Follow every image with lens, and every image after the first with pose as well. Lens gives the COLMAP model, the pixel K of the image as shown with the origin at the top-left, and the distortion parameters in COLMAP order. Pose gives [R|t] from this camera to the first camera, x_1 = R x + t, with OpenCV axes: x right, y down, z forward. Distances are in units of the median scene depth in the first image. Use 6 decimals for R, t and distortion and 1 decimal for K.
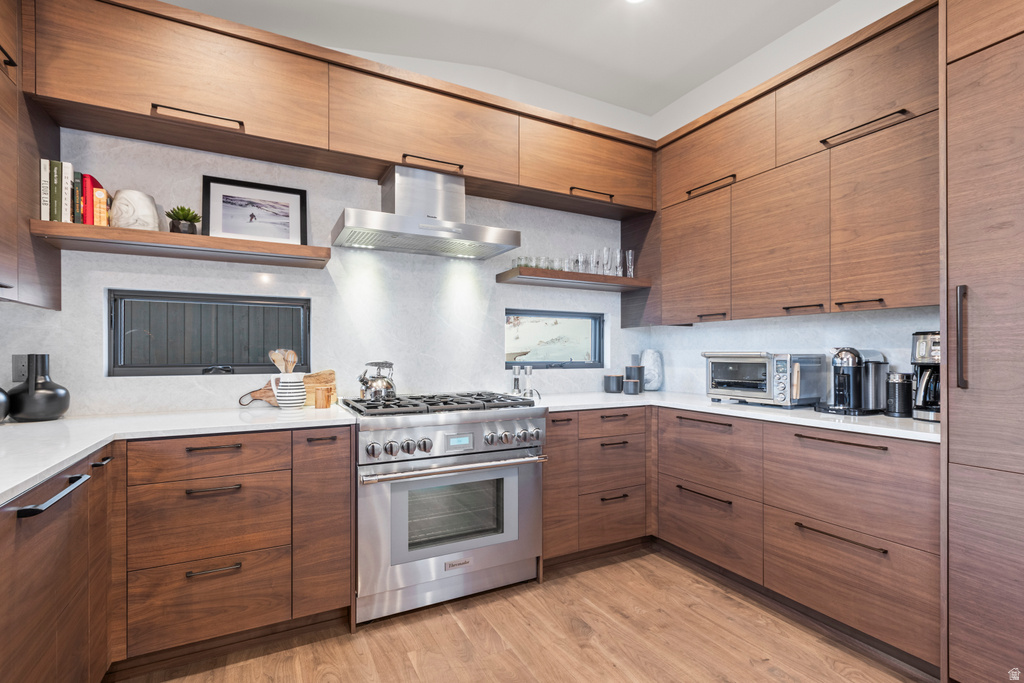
lens RADIAL K [[462.6, 0, 495.3], [0, 462.6, 353.5], [0, 0, 1]] dist [0.003848, -0.001836]
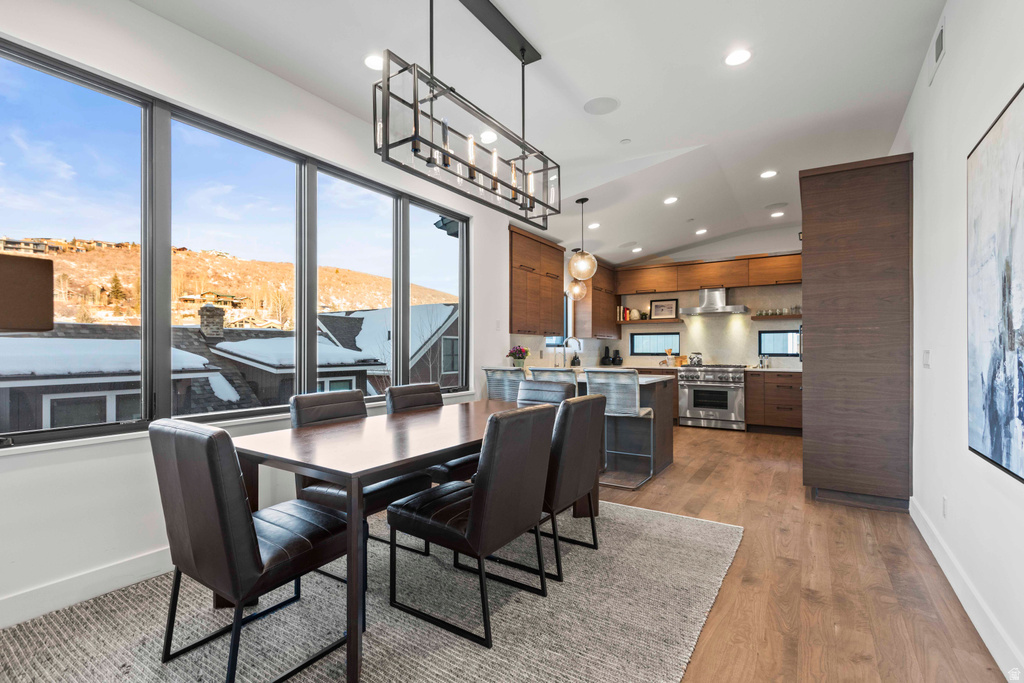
lens RADIAL K [[462.6, 0, 506.4], [0, 462.6, 346.5], [0, 0, 1]] dist [0.003848, -0.001836]
pose [[0.500760, -0.005254, -0.865570, 2.090519], [0.000077, 0.999982, -0.006026, -0.004566], [0.865586, 0.002950, 0.500752, -1.927193]]
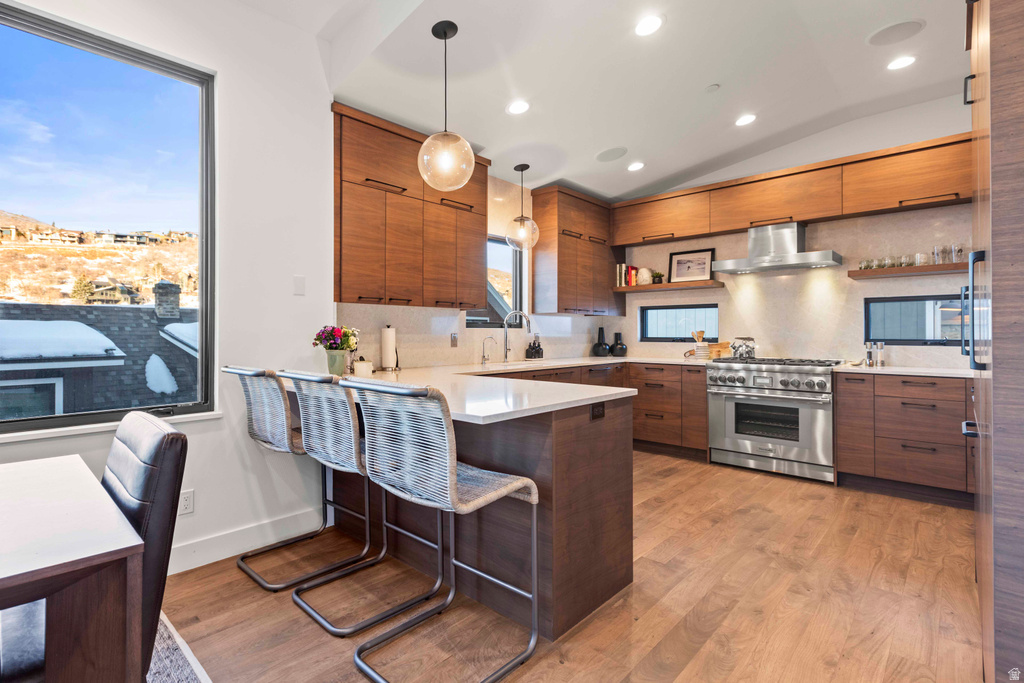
lens RADIAL K [[488.8, 0, 480.4], [0, 488.8, 328.3], [0, 0, 1]] dist [0.009505, -0.005550]
pose [[0.328441, -0.007521, -0.944495, 1.417327], [-0.000060, 0.999968, -0.007983, -0.001600], [0.944525, 0.002678, 0.328430, -0.702213]]
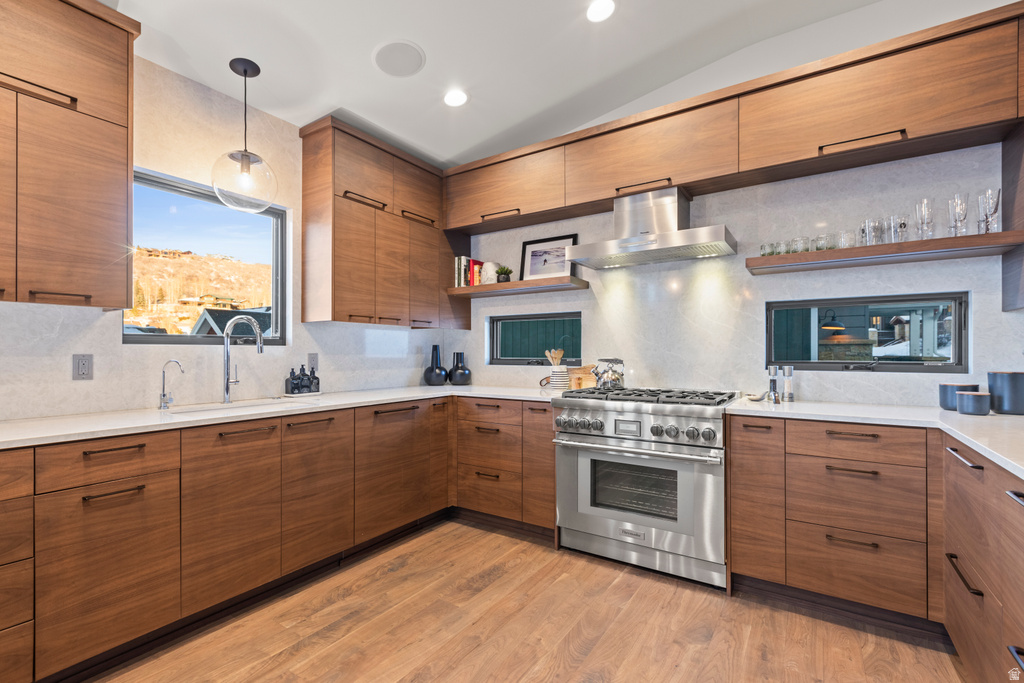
lens RADIAL K [[462.6, 0, 504.0], [0, 462.6, 349.8], [0, 0, 1]] dist [0.003848, -0.001836]
pose [[0.490627, -0.004267, -0.871359, 0.808397], [0.001536, 0.999991, -0.004032, -0.001415], [0.871369, 0.000640, 0.490629, 0.160585]]
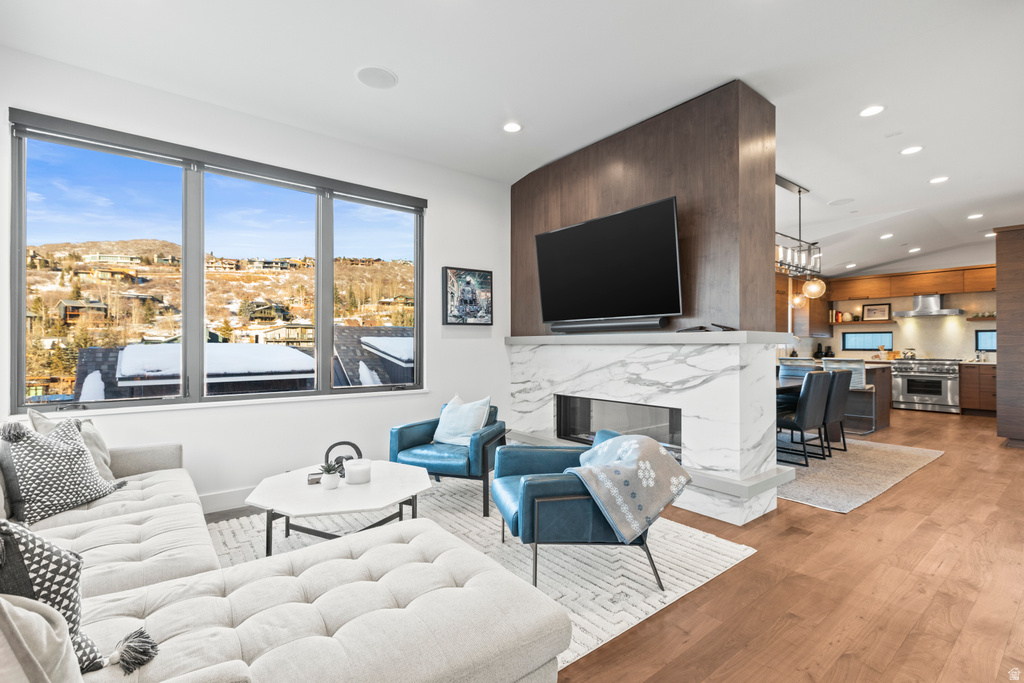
lens RADIAL K [[462.6, 0, 504.5], [0, 462.6, 342.1], [0, 0, 1]] dist [0.003848, -0.001836]
pose [[0.196785, -0.004758, -0.980435, 3.202846], [-0.001387, 0.999986, -0.005131, -0.010788], [0.980446, 0.002370, 0.196776, -3.394768]]
